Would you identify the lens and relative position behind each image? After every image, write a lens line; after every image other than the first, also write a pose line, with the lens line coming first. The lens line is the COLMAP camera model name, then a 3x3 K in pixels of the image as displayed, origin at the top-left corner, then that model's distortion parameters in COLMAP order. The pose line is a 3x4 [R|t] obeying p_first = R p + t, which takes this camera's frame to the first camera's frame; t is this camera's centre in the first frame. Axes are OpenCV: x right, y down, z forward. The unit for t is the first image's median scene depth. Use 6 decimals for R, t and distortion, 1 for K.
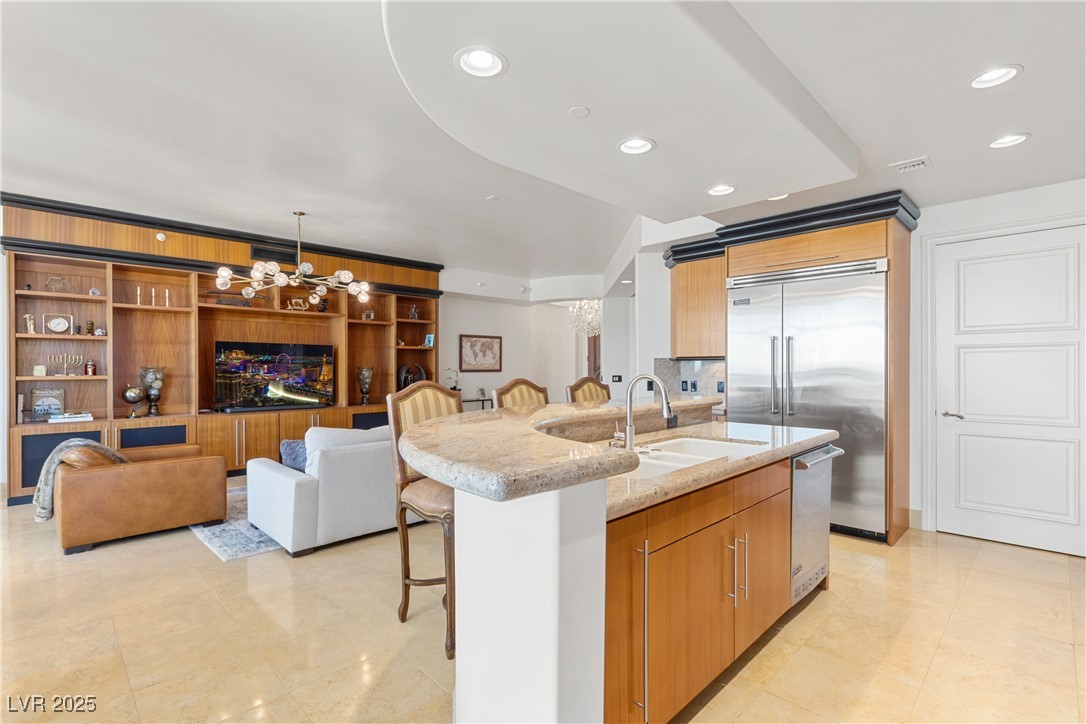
lens RADIAL K [[509.5, 0, 543.0], [0, 509.5, 362.0], [0, 0, 1]] dist [-0.001899, -0.000198]
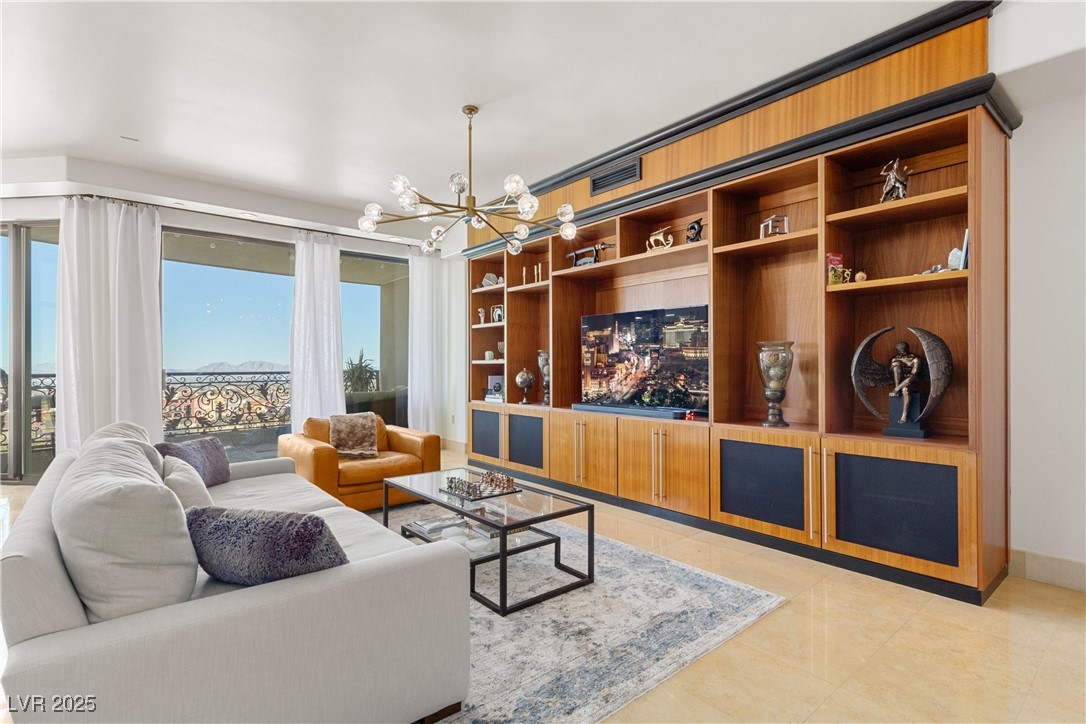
lens RADIAL K [[509.5, 0, 543.0], [0, 509.5, 362.0], [0, 0, 1]] dist [-0.001899, -0.000198]
pose [[-0.072845, -0.003948, -0.997335, 0.132599], [0.013013, 0.999903, -0.004909, 0.029217], [0.997258, -0.013336, -0.072787, 0.912087]]
